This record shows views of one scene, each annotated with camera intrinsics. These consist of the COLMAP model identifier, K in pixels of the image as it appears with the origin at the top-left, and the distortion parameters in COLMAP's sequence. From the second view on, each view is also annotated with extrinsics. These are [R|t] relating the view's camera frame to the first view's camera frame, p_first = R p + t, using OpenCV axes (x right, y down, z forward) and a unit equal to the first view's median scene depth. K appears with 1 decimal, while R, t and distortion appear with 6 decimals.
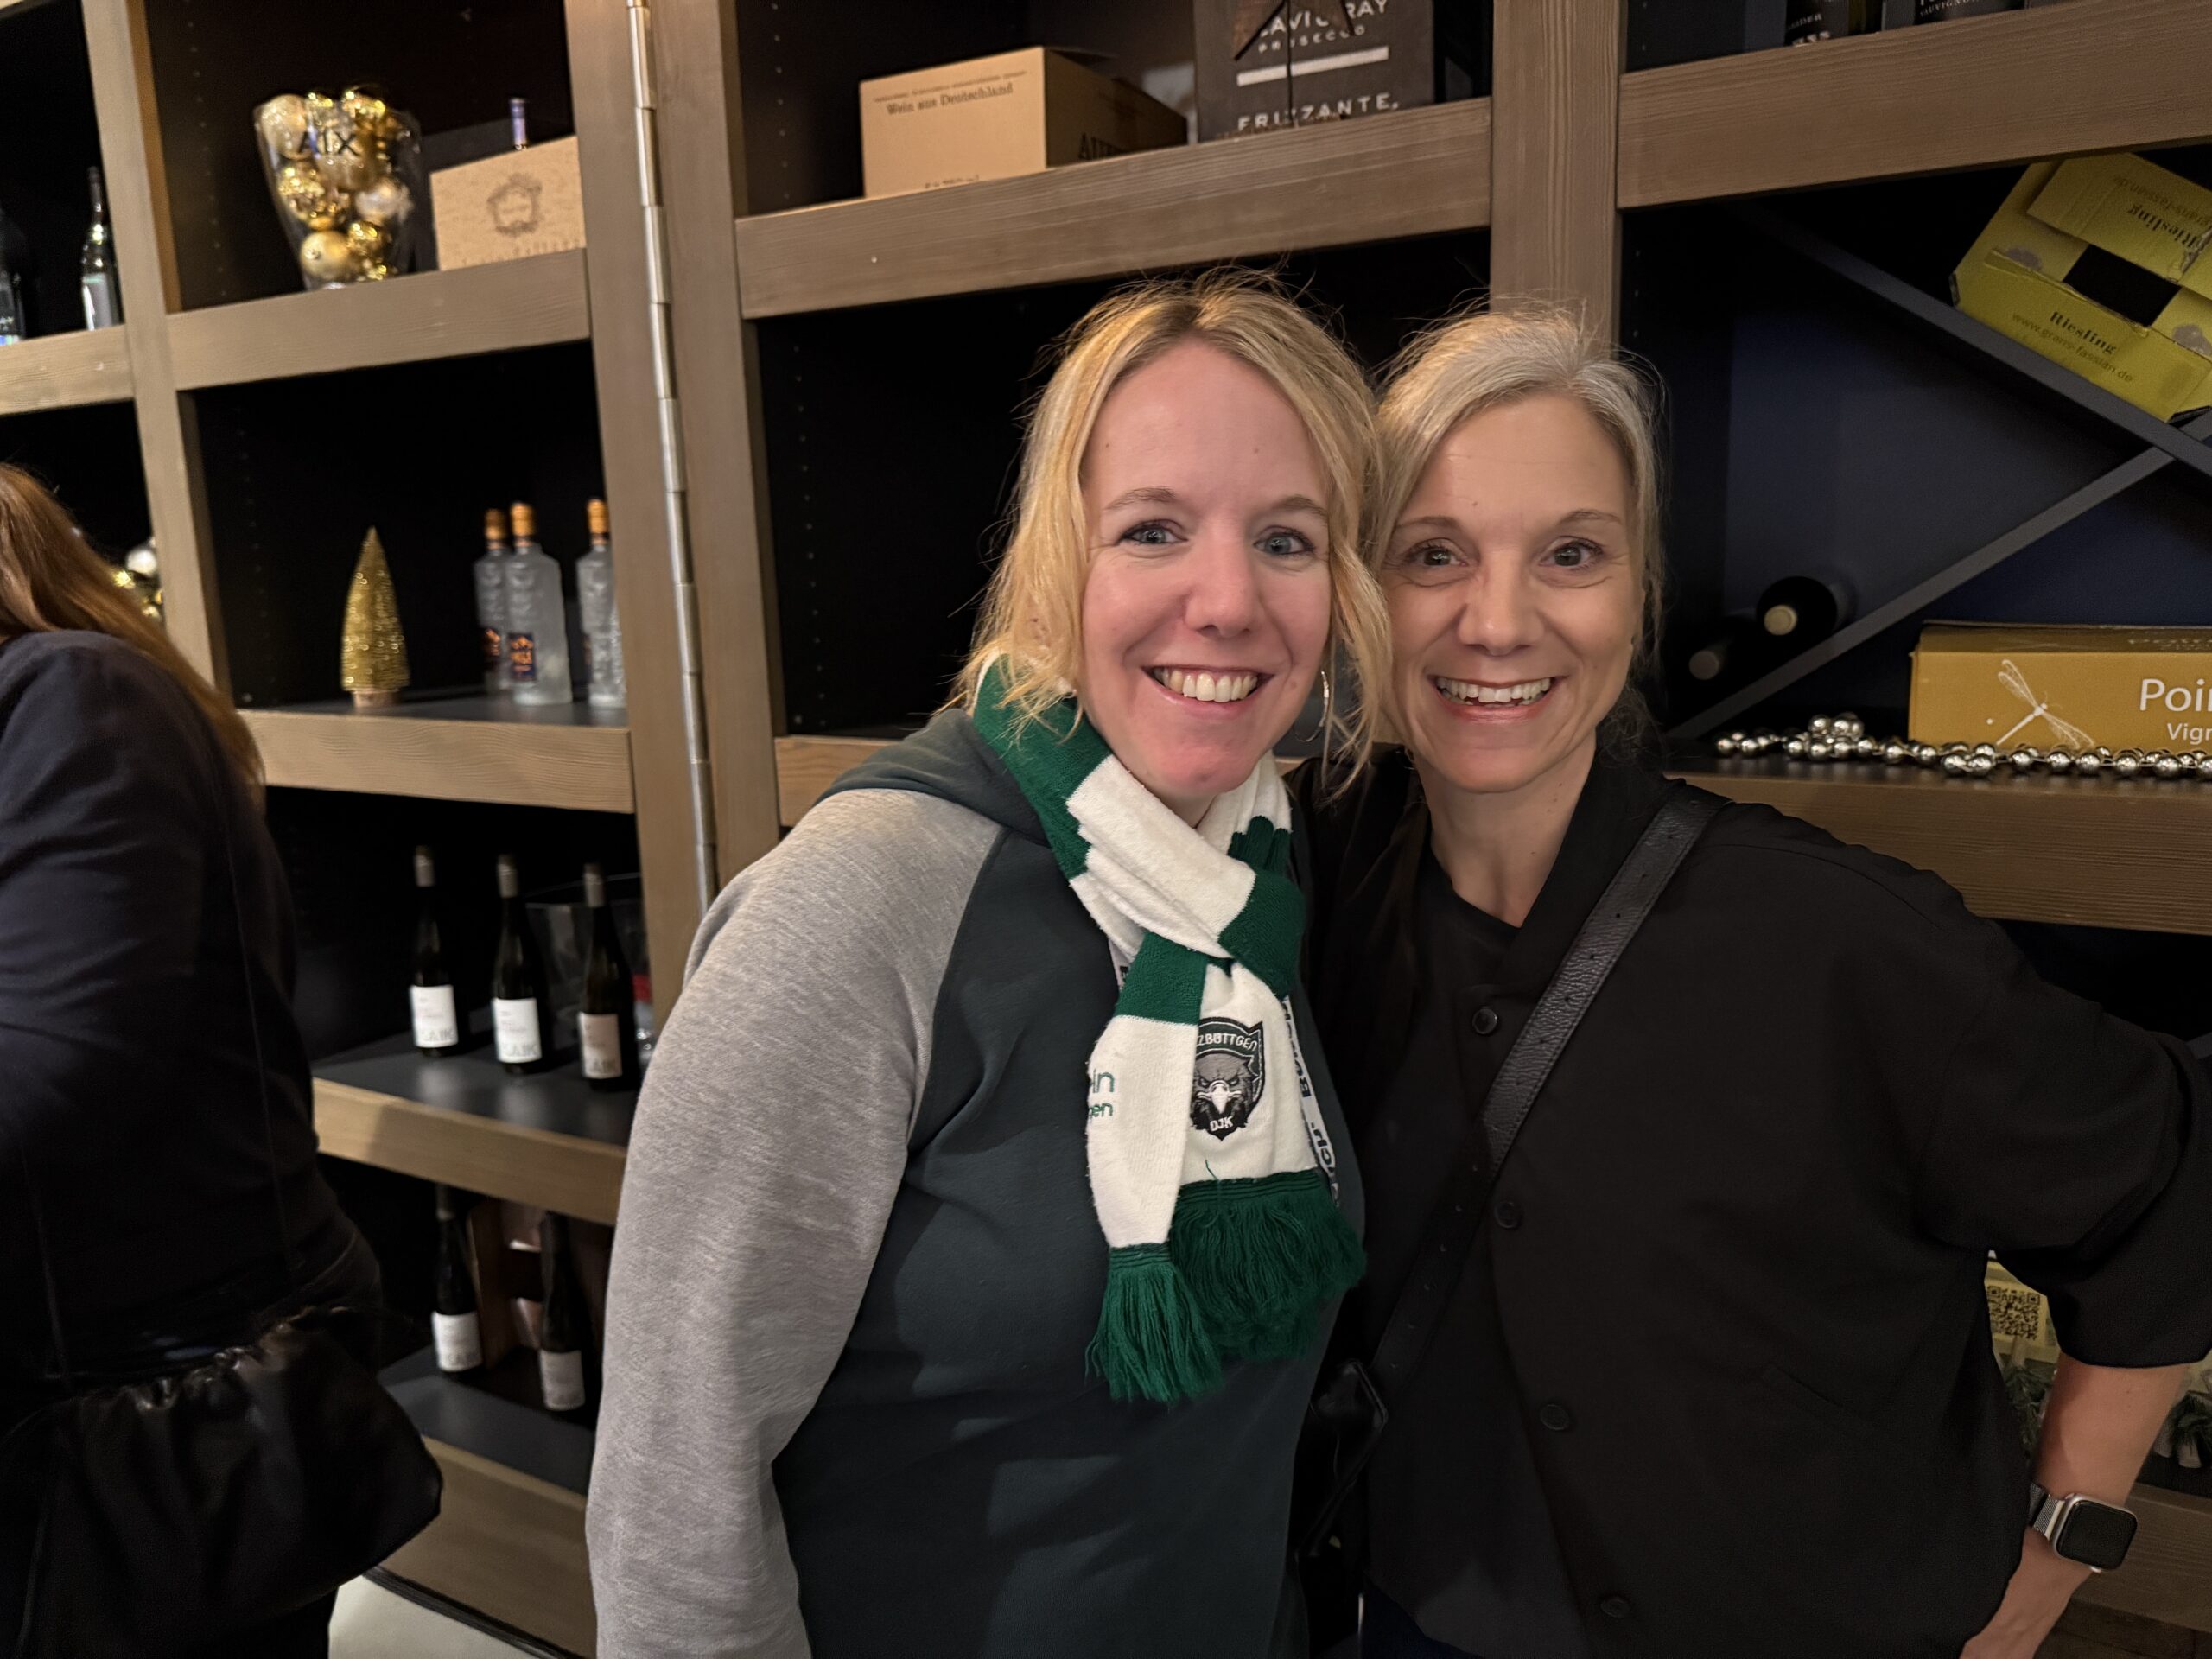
lens RADIAL K [[1533.5, 0, 1107.9], [0, 1533.5, 830.0], [0, 0, 1]] dist [0.000307, -0.001567]
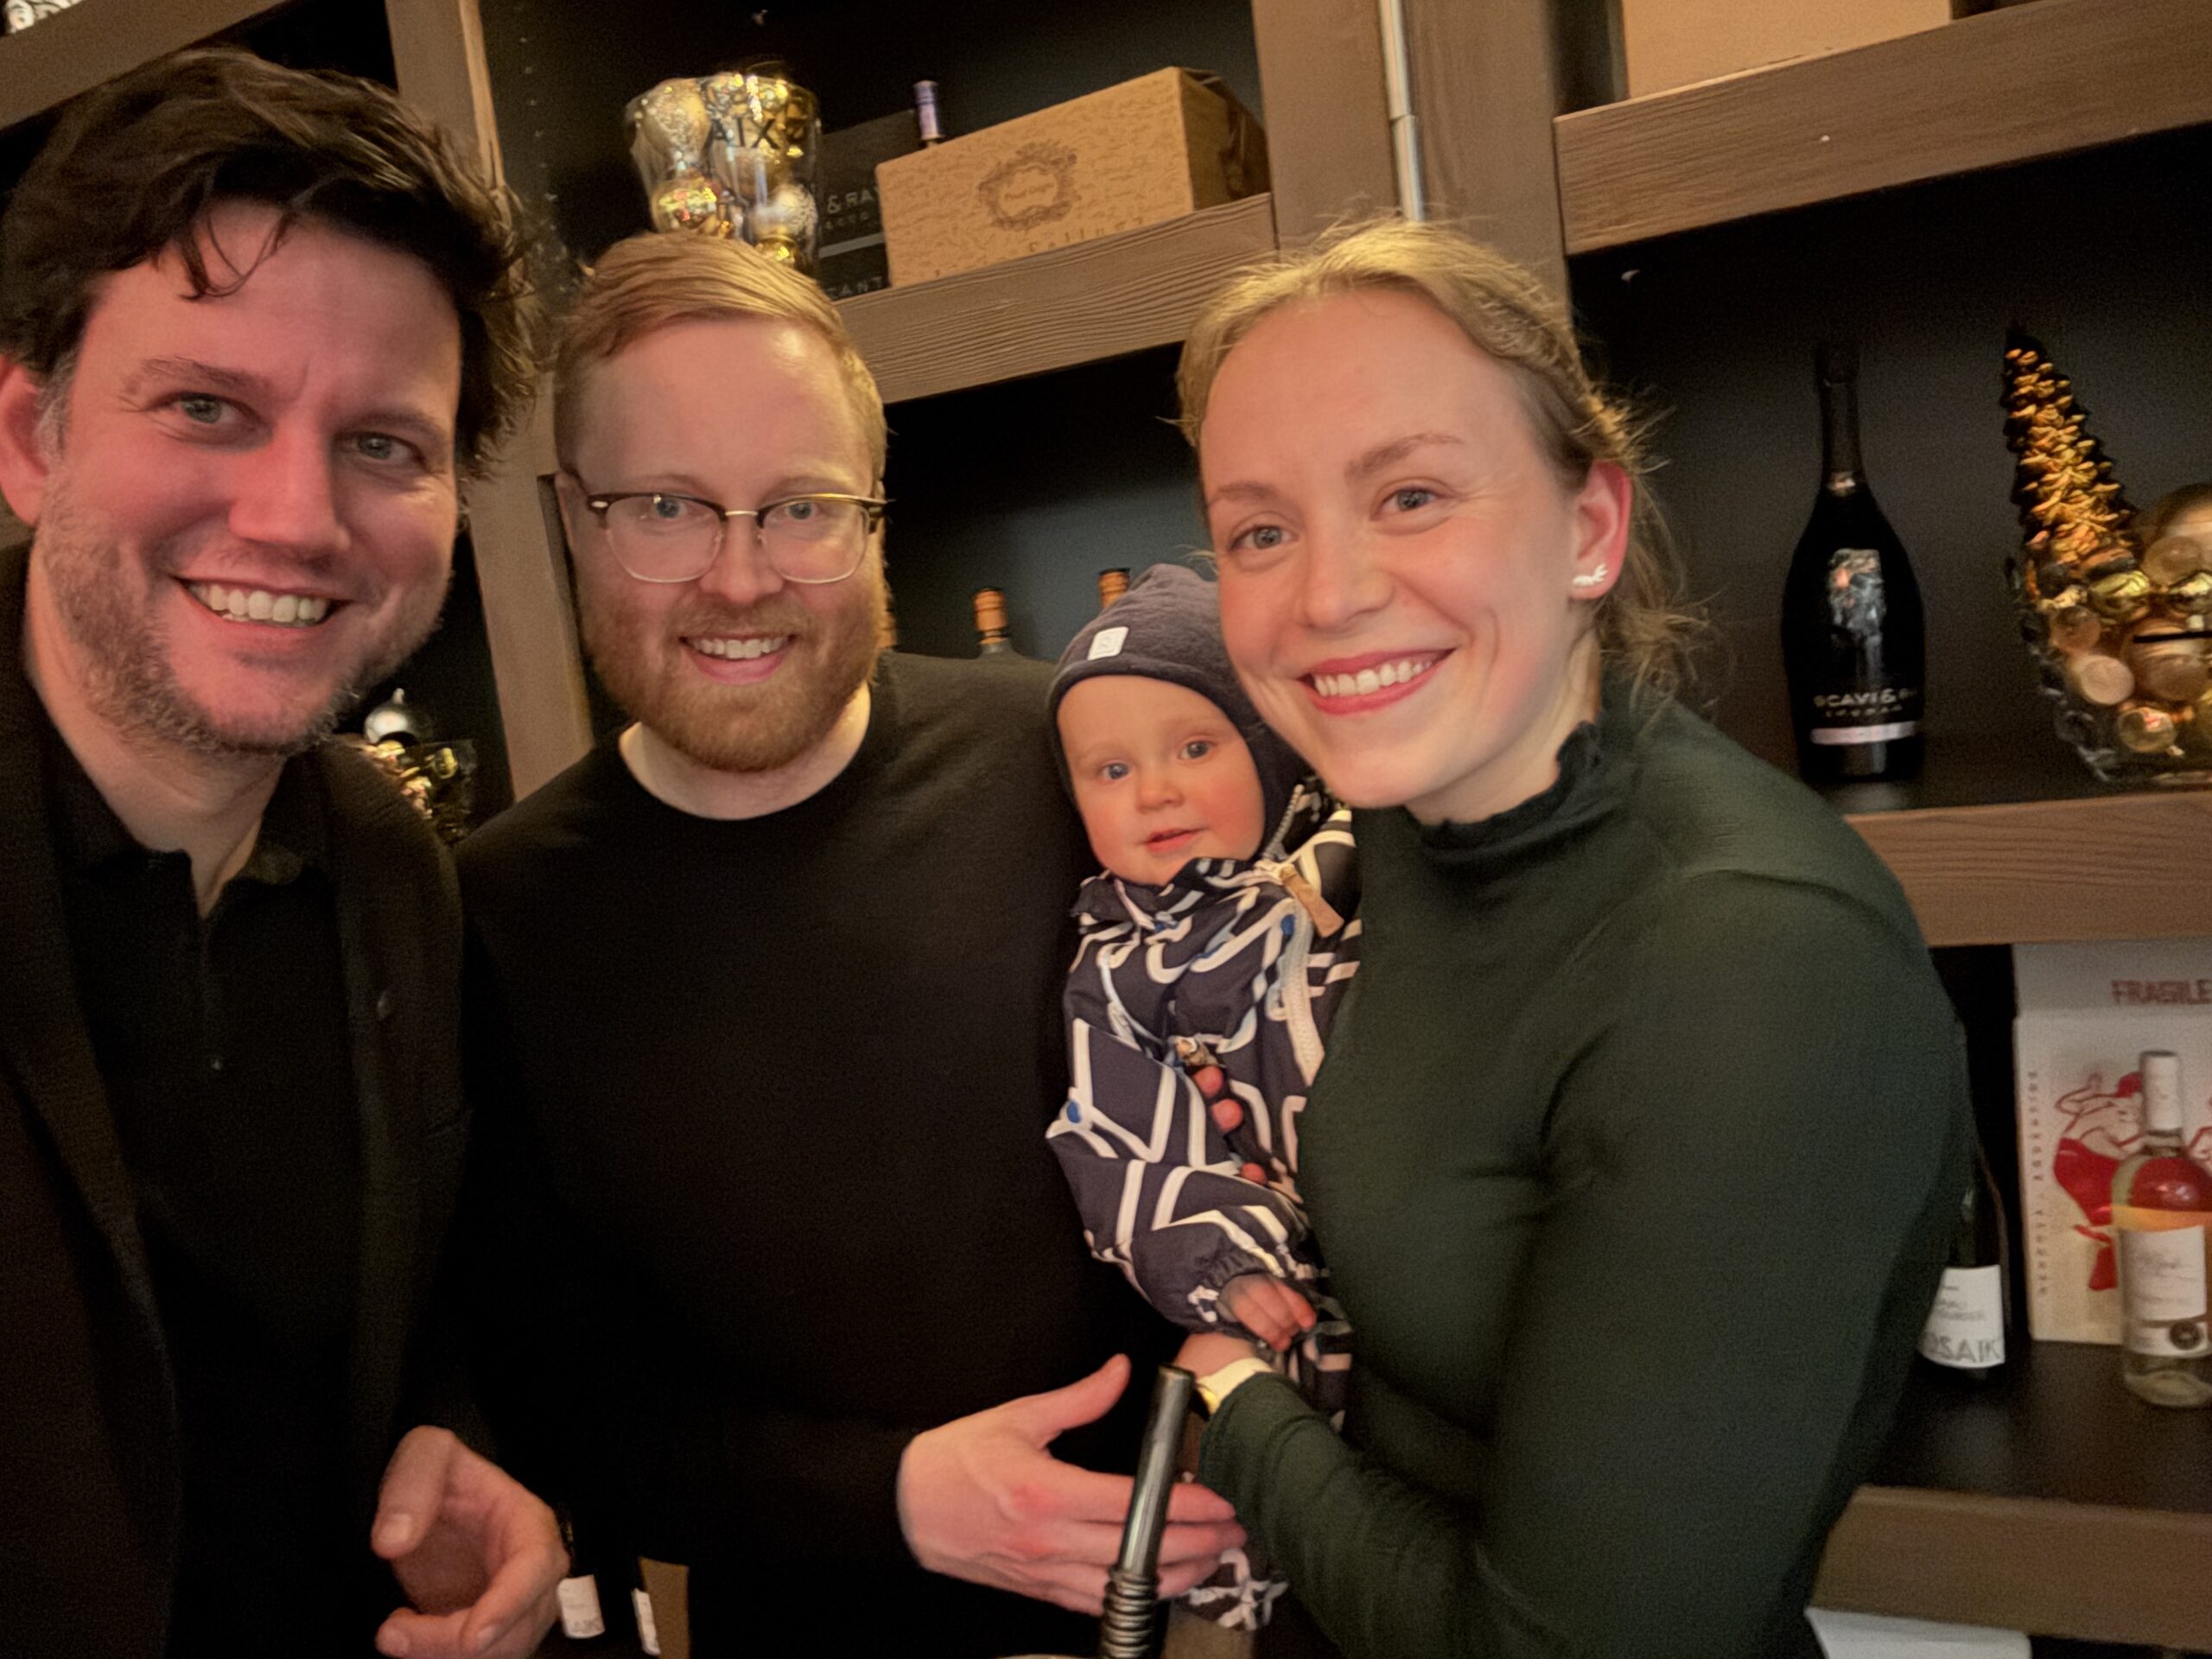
lens RADIAL K [[1487.3, 0, 1105.3], [0, 1487.3, 827.9], [0, 0, 1]] dist [0.008106, 0.000144]
pose [[0.987621, -0.114181, 0.107554, -0.461745], [0.121881, 0.990216, -0.067956, -0.040149], [-0.098742, 0.080223, 0.991874, 0.292797]]
